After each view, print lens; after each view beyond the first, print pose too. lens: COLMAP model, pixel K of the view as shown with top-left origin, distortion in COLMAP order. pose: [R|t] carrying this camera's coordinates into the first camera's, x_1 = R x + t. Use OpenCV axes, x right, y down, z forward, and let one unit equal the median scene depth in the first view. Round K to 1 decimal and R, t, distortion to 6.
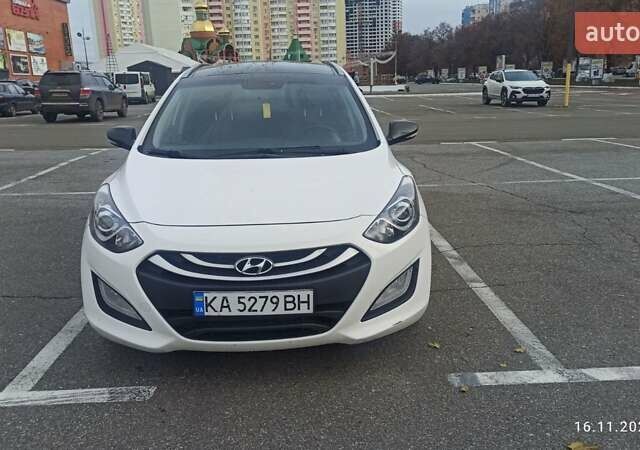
lens RADIAL K [[588.0, 0, 320.0], [0, 588.0, 225.0], [0, 0, 1]] dist [0.102767, -0.147652]
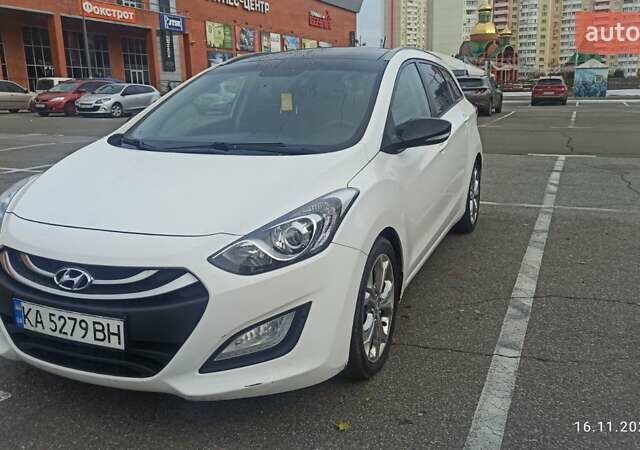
lens RADIAL K [[588.0, 0, 320.0], [0, 588.0, 225.0], [0, 0, 1]] dist [0.102767, -0.147652]
pose [[0.895769, 0.107434, -0.431342, 0.514579], [-0.110509, 0.993712, 0.018008, -0.054819], [0.430564, 0.031537, 0.902009, 0.375579]]
